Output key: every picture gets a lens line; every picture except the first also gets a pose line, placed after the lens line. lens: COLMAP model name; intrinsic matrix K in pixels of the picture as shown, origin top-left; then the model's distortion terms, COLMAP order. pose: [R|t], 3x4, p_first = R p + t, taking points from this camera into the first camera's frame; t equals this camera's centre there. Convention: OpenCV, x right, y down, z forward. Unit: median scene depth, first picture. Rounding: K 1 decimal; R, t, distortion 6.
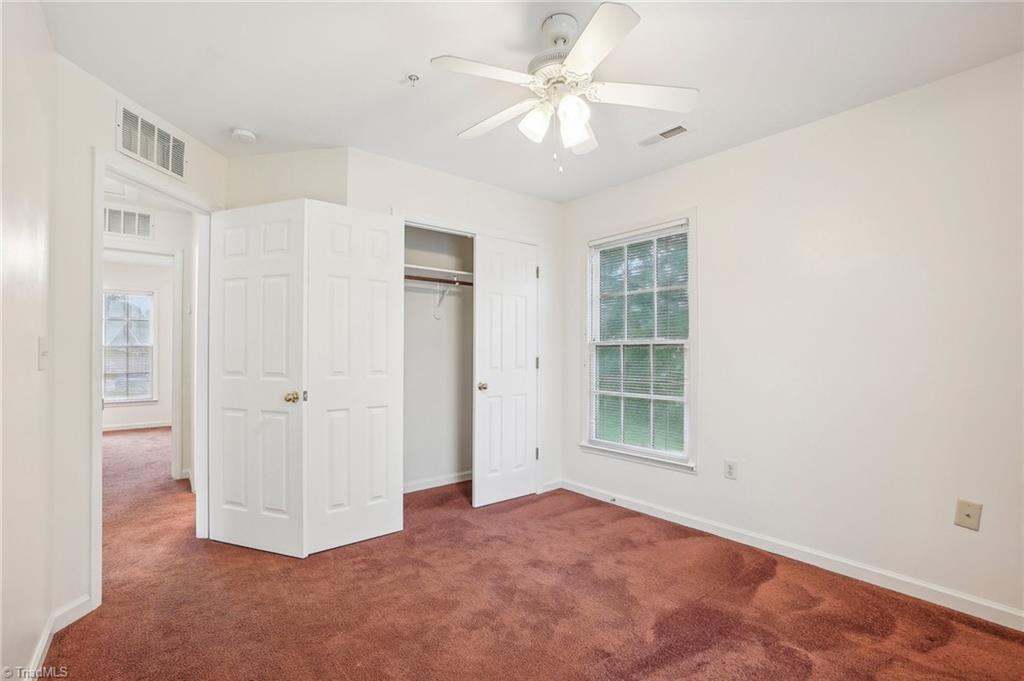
lens RADIAL K [[452.2, 0, 509.6], [0, 452.2, 344.7], [0, 0, 1]] dist [0.002646, 0.001373]
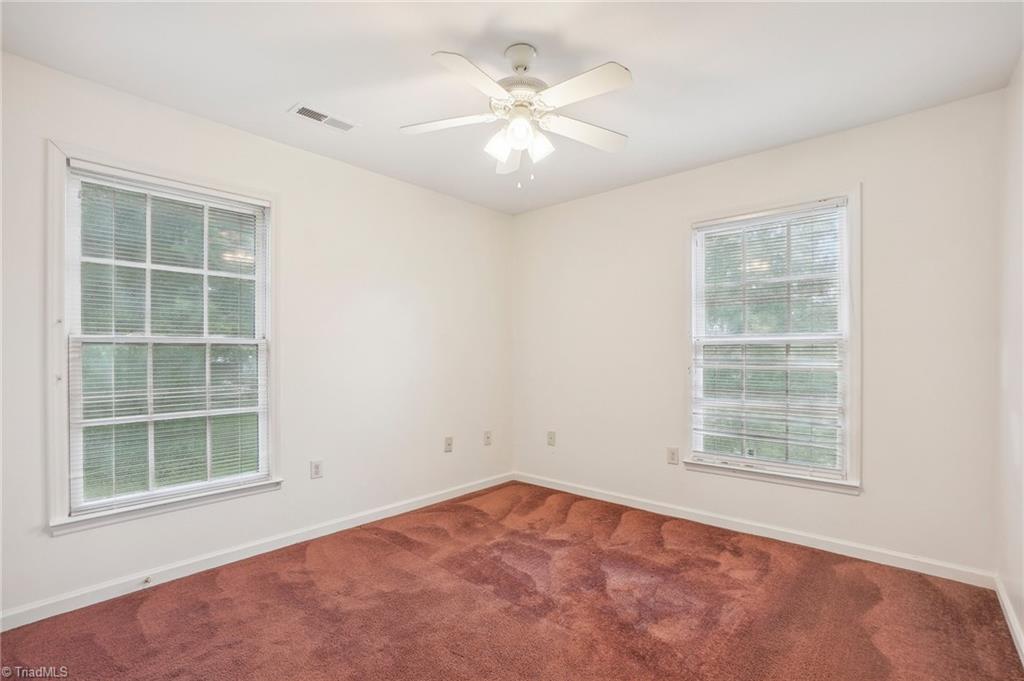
lens RADIAL K [[452.2, 0, 509.6], [0, 452.2, 348.0], [0, 0, 1]] dist [0.002646, 0.001373]
pose [[-0.098288, 0.016721, 0.995018, -0.529908], [-0.019320, 0.999638, -0.018707, 0.011330], [-0.994970, -0.021063, -0.097929, 0.614749]]
